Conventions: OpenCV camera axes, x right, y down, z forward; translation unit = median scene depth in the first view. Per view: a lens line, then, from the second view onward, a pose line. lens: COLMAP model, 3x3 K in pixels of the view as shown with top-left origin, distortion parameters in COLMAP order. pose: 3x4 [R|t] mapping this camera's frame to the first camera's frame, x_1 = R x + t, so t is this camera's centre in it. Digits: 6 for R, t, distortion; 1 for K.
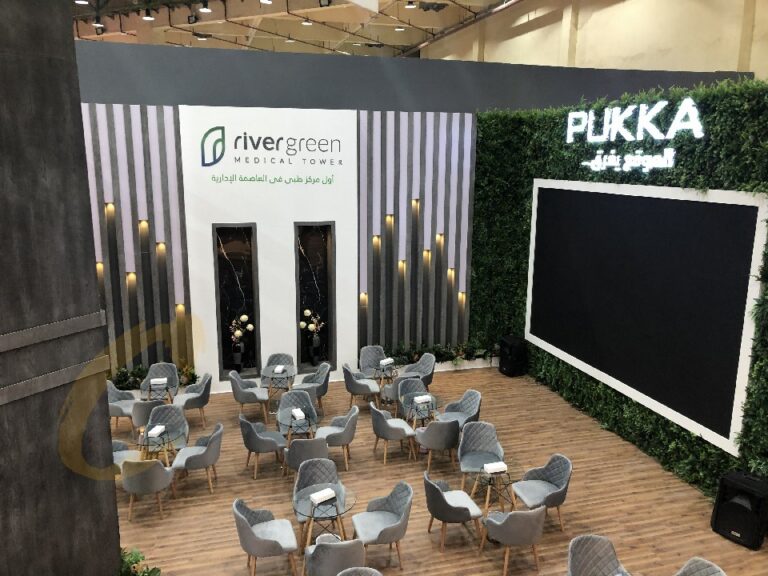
lens RADIAL K [[627.4, 0, 377.3], [0, 627.4, 290.3], [0, 0, 1]] dist [0.044077, -0.050596]
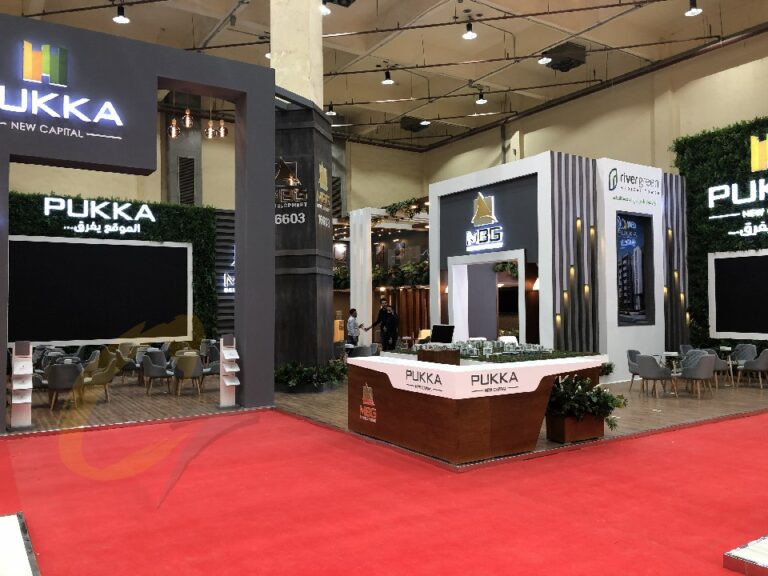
lens RADIAL K [[625.3, 0, 388.5], [0, 625.3, 288.5], [0, 0, 1]] dist [0.039022, -0.034761]
pose [[-0.308457, 0.023162, 0.950956, -1.545555], [0.207332, 0.977305, 0.043448, 0.073491], [-0.928368, 0.210566, -0.306259, 0.697618]]
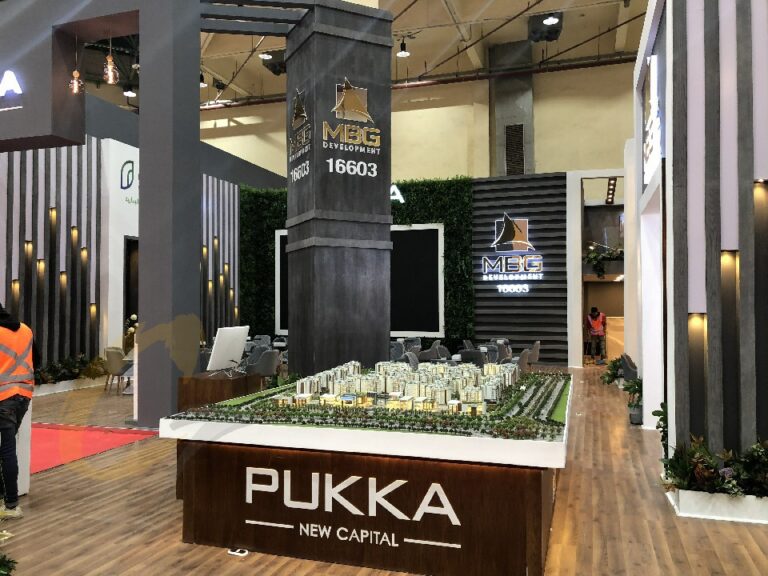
lens RADIAL K [[627.1, 0, 384.6], [0, 627.1, 284.7], [0, 0, 1]] dist [0.045156, -0.047674]
pose [[0.549396, 0.018943, 0.835347, -0.998447], [0.179474, 0.973733, -0.140119, 0.248083], [-0.816060, 0.226903, 0.531565, -0.042486]]
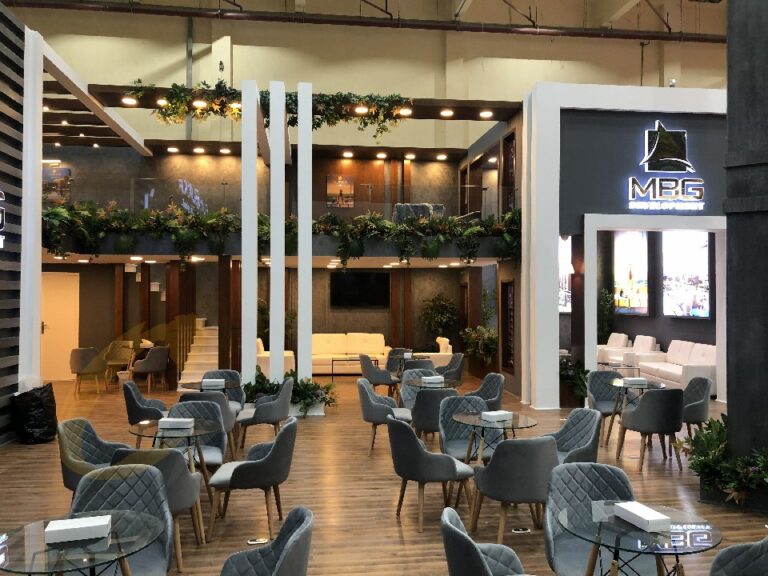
lens RADIAL K [[625.3, 0, 388.5], [0, 625.3, 288.5], [0, 0, 1]] dist [0.039022, -0.034761]
pose [[-0.989662, -0.005194, 0.143323, -0.026342], [0.023570, 0.979865, 0.198263, 0.014418], [-0.141467, 0.199592, -0.969613, 1.021482]]
